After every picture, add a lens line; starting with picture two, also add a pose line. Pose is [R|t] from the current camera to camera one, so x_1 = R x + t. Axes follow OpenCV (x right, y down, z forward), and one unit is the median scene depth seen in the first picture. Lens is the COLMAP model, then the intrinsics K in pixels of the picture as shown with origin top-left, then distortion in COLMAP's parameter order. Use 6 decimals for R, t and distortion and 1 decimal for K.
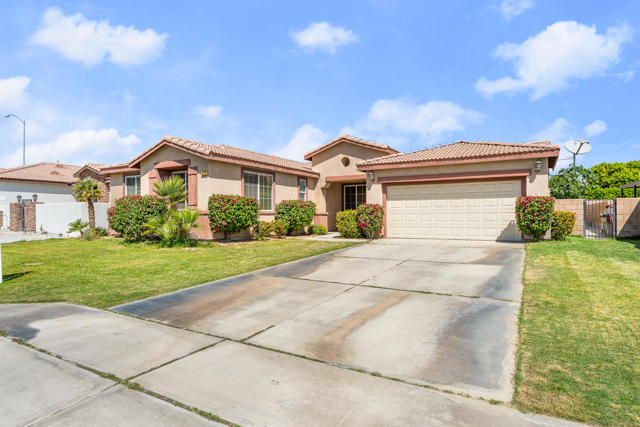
lens RADIAL K [[370.2, 0, 320.0], [0, 370.2, 213.5], [0, 0, 1]] dist [0.001425, 0.000283]
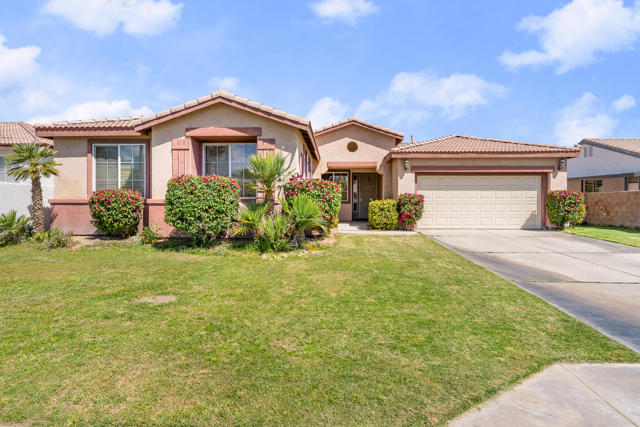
lens RADIAL K [[370.2, 0, 320.0], [0, 370.2, 213.5], [0, 0, 1]] dist [0.001425, 0.000283]
pose [[0.883485, -0.007683, 0.468396, -0.534966], [-0.008376, 0.999447, 0.032193, -0.003831], [-0.468384, -0.032366, 0.882932, 0.276285]]
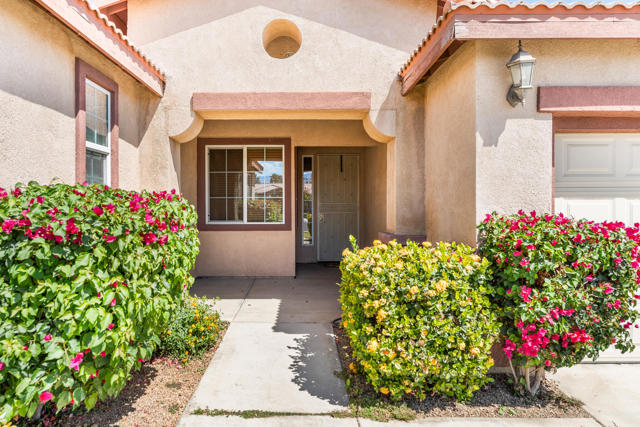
lens RADIAL K [[423.4, 0, 296.3], [0, 423.4, 211.6], [0, 0, 1]] dist [-0.000412, -0.000115]
pose [[0.869234, -0.006420, 0.494360, -0.084395], [-0.004587, 0.999768, 0.021049, -0.033193], [-0.494380, -0.020564, 0.869003, 0.912301]]
